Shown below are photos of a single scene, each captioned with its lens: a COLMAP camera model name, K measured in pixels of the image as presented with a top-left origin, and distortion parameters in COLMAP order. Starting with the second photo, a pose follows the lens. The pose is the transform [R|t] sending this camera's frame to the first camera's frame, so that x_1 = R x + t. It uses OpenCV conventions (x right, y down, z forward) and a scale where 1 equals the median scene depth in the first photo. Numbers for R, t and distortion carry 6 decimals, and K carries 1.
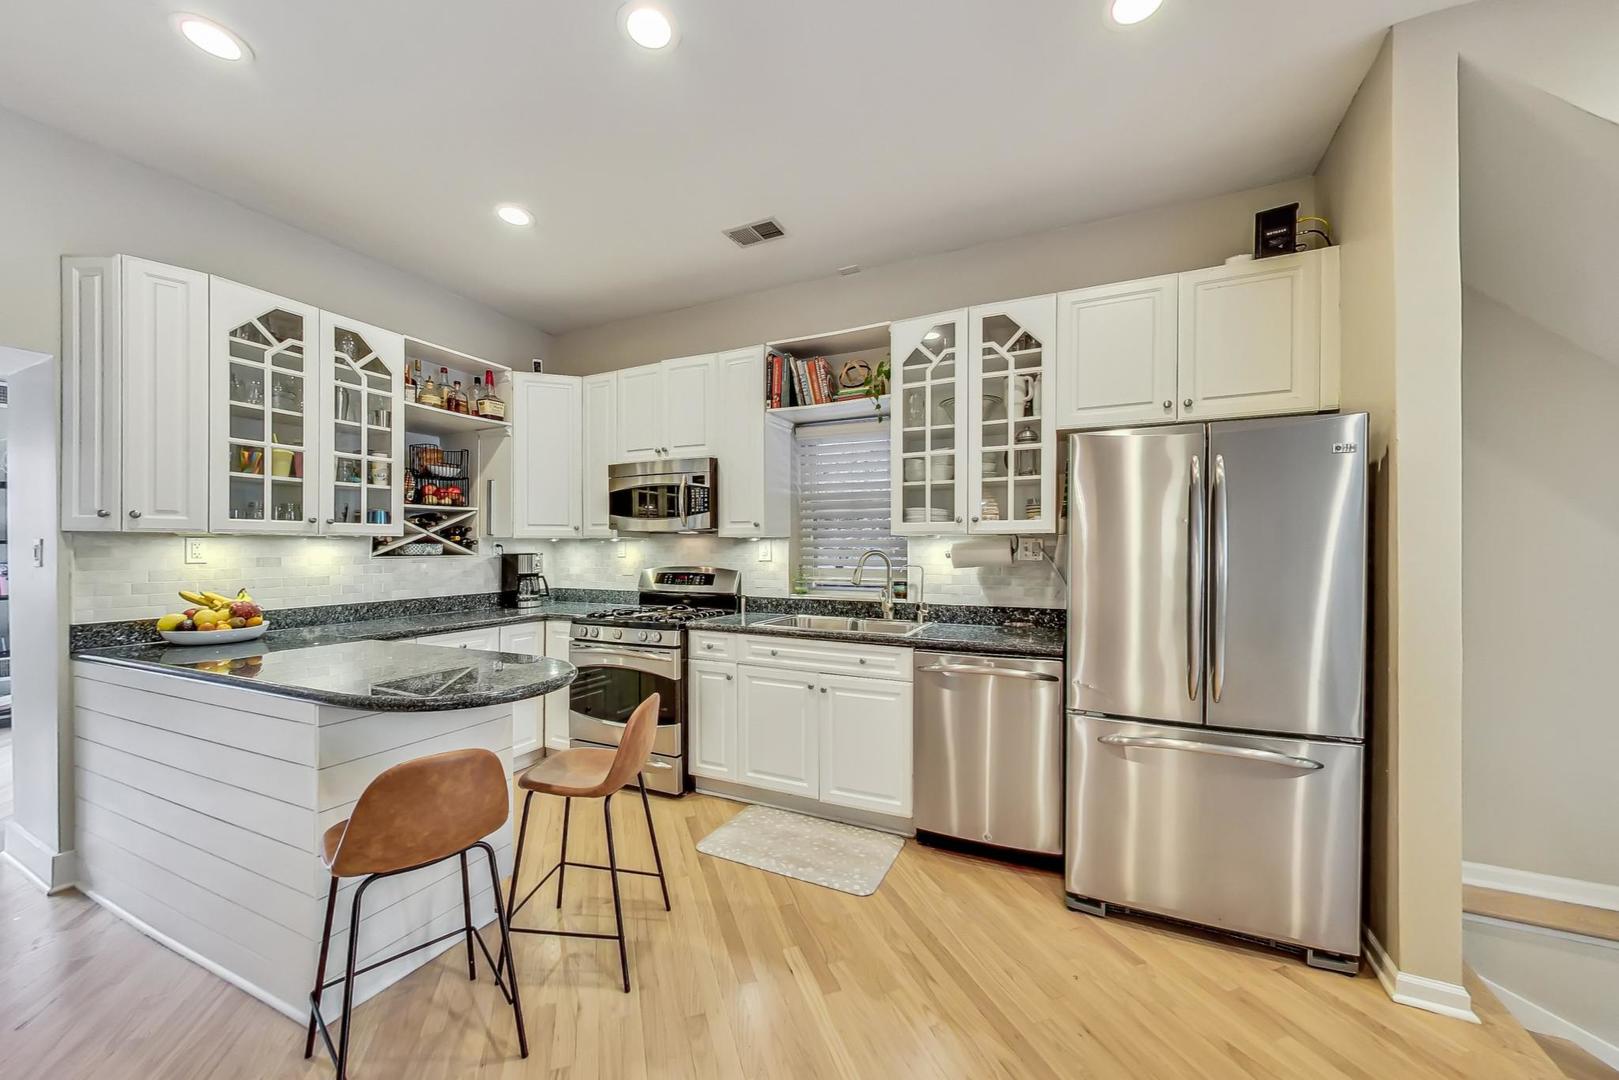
lens RADIAL K [[596.0, 0, 805.7], [0, 596.0, 543.2], [0, 0, 1]] dist [0.003473, -0.000036]
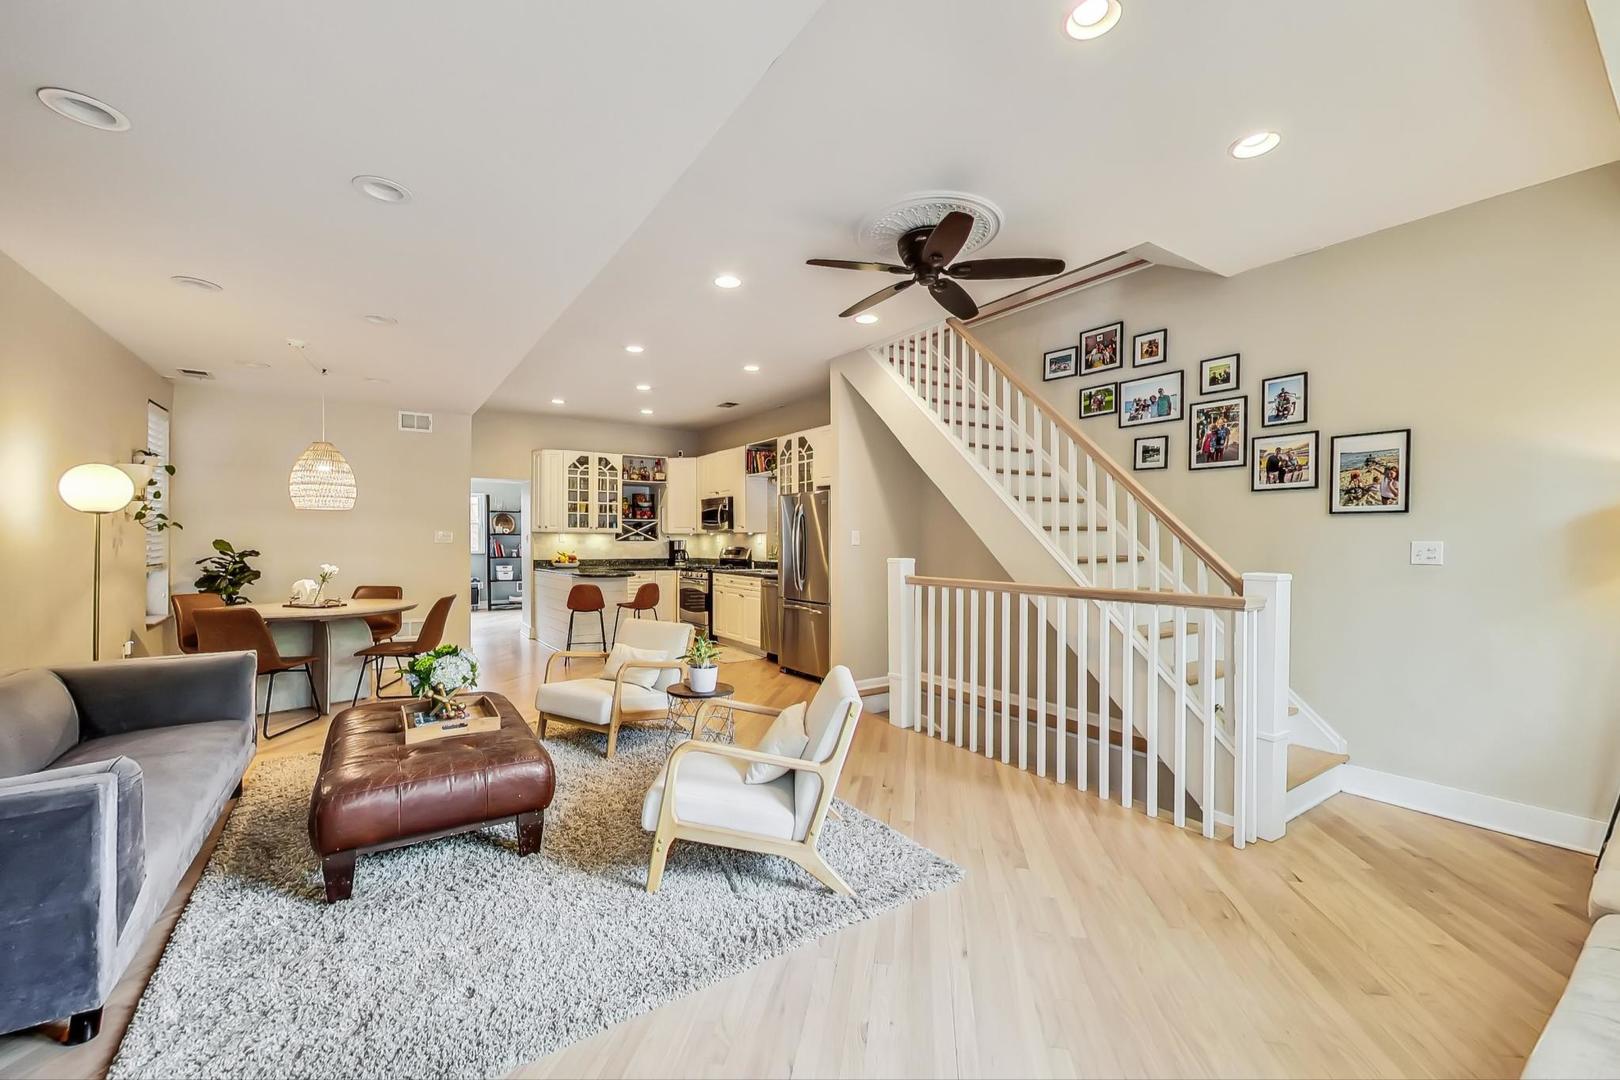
lens RADIAL K [[646.9, 0, 811.6], [0, 646.9, 542.2], [0, 0, 1]] dist [-0.000103, -0.000001]
pose [[0.875156, 0.004405, -0.483820, 1.404172], [-0.000003, 0.999959, 0.009100, 0.003610], [0.483840, -0.007962, 0.875120, -1.054478]]
